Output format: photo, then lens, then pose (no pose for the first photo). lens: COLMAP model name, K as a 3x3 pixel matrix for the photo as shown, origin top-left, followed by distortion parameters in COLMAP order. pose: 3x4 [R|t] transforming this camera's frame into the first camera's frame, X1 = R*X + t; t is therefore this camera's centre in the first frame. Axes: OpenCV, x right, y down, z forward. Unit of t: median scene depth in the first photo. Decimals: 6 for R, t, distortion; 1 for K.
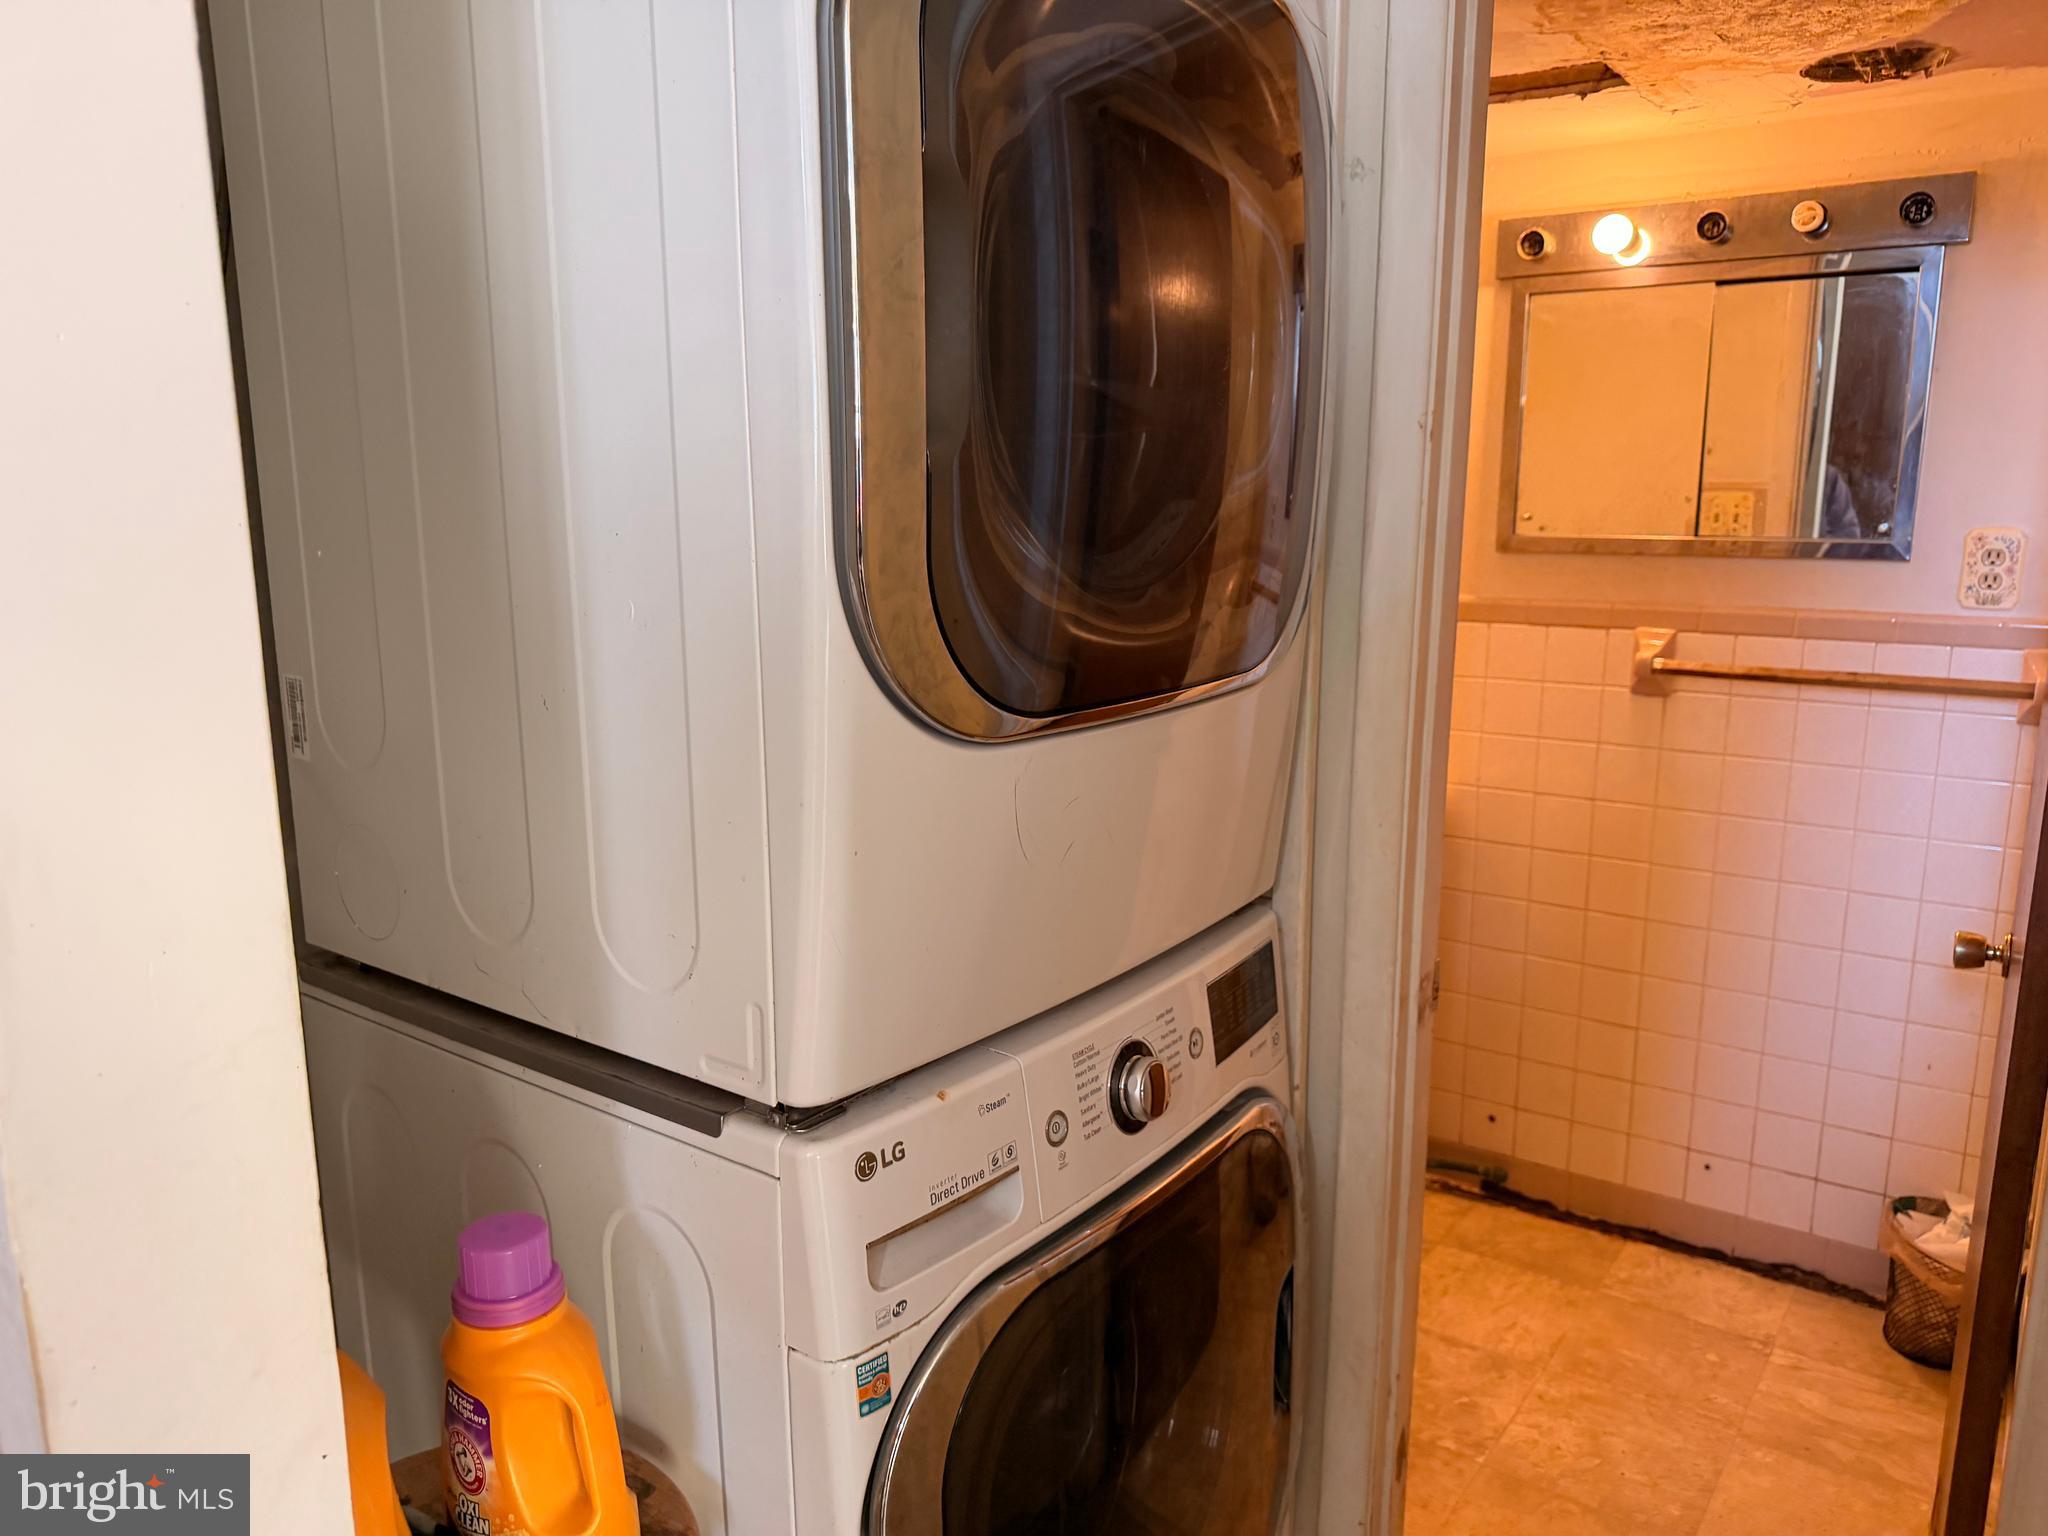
lens RADIAL K [[1450.4, 0, 1028.2], [0, 1450.4, 784.1], [0, 0, 1]] dist [0.051529, -0.063125]
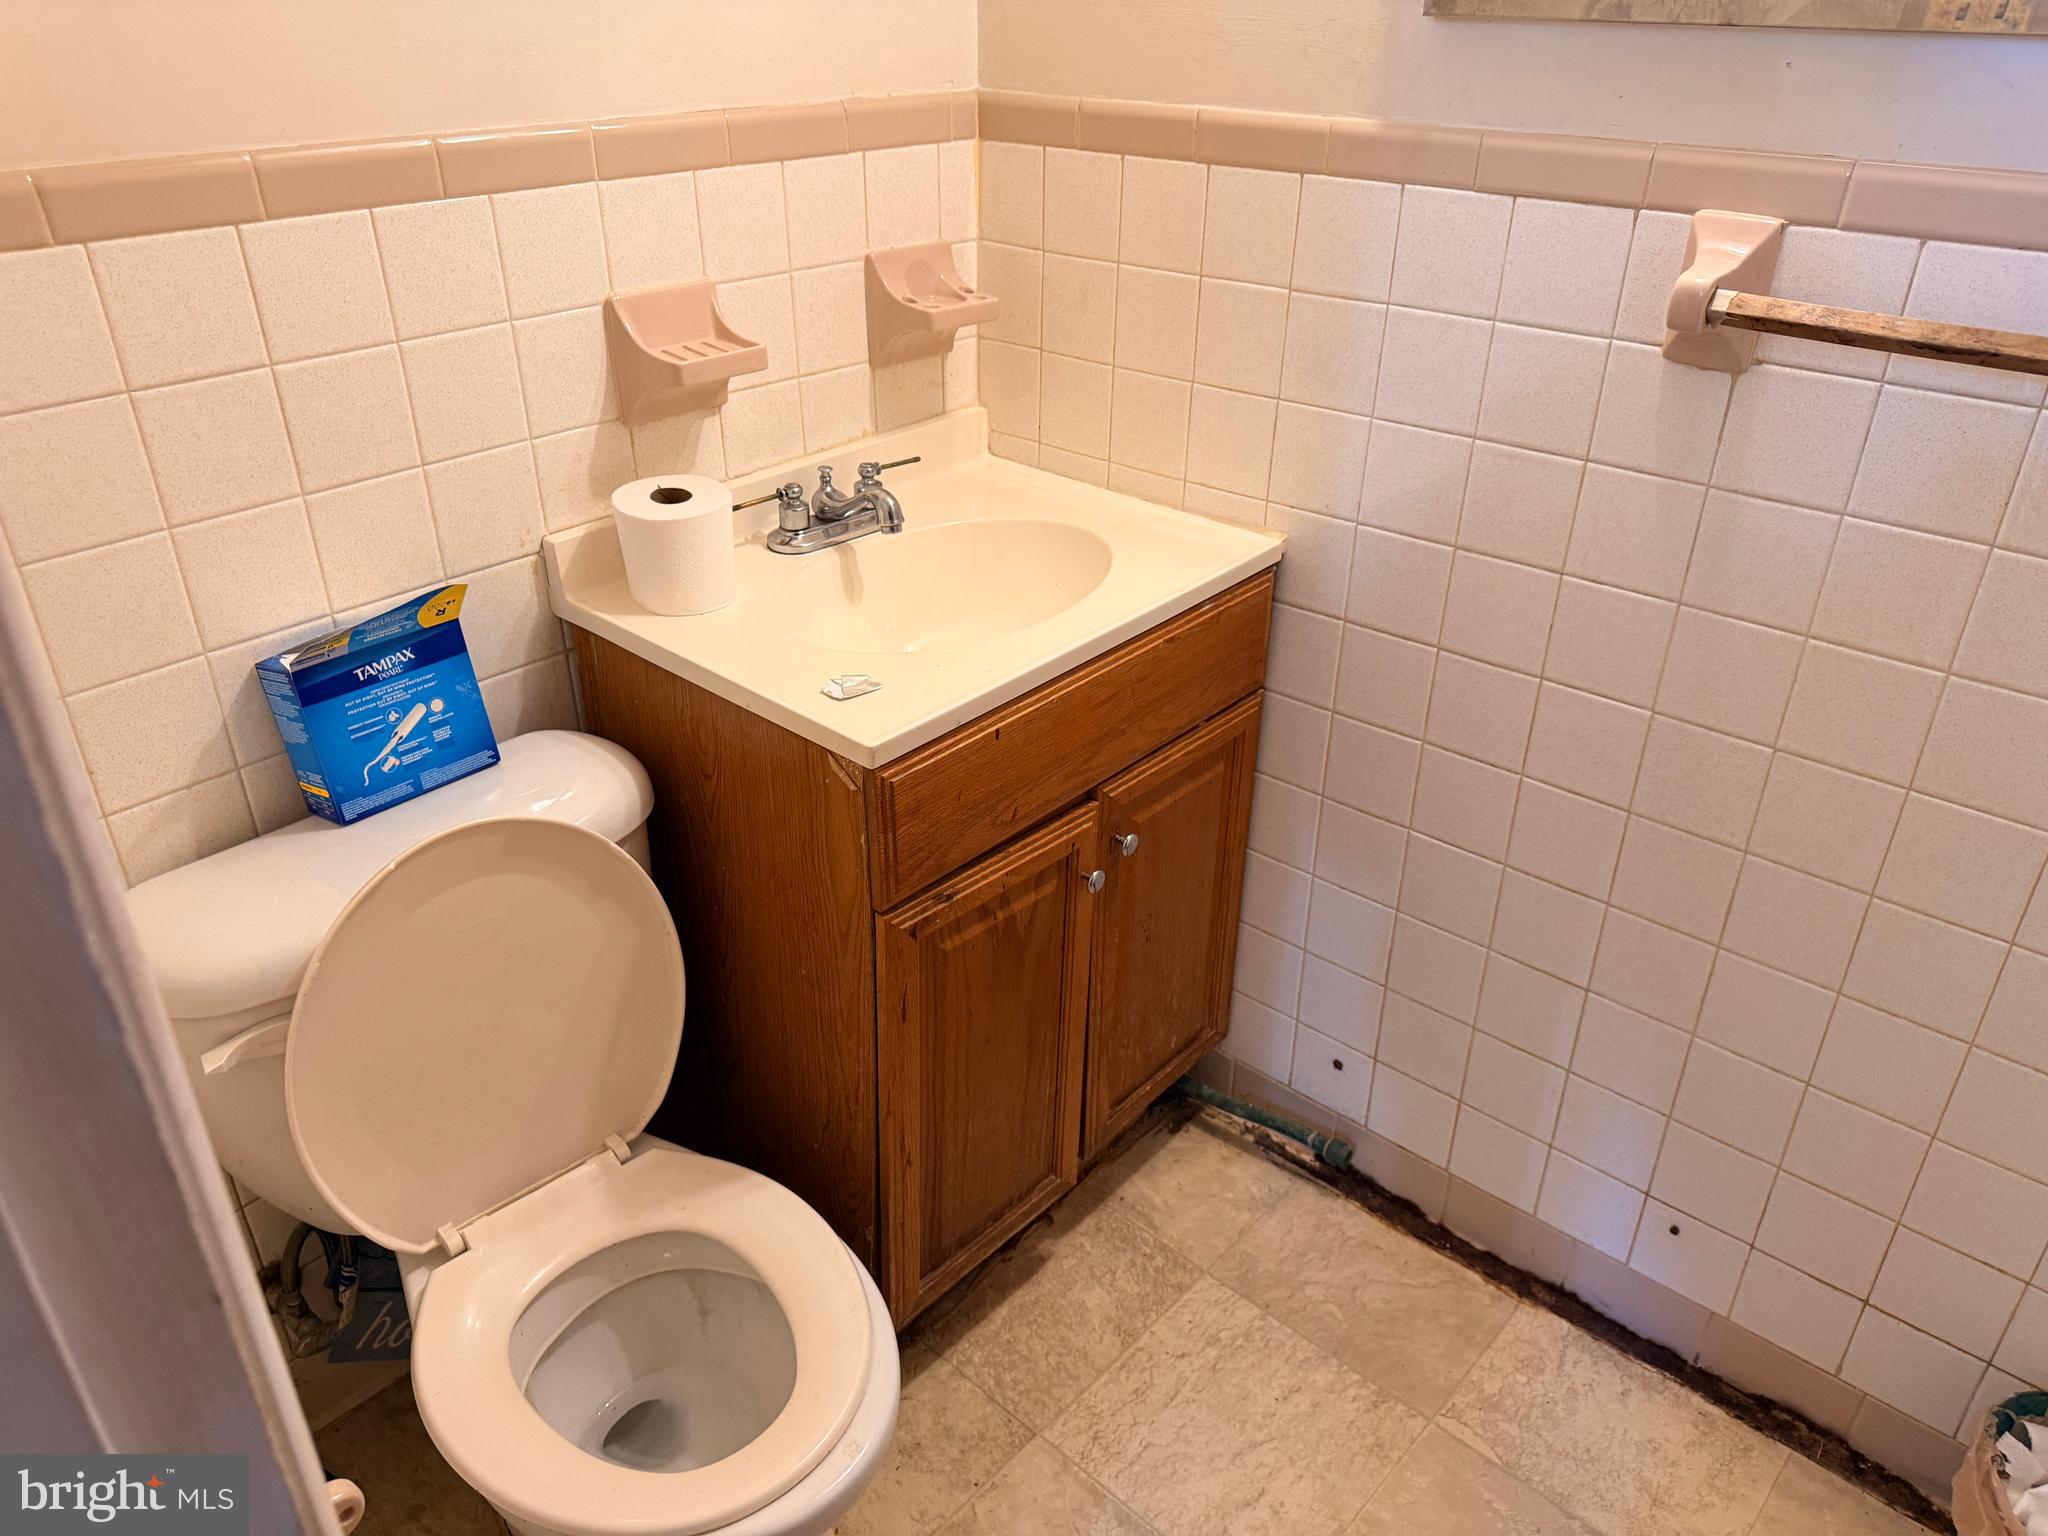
lens RADIAL K [[1450.4, 0, 1027.2], [0, 1450.4, 750.4], [0, 0, 1]] dist [0.051529, -0.063125]
pose [[0.994074, 0.060465, -0.090335, 0.263023], [-0.030732, 0.953446, 0.299995, -0.076891], [0.104269, -0.295441, 0.949654, 0.507459]]
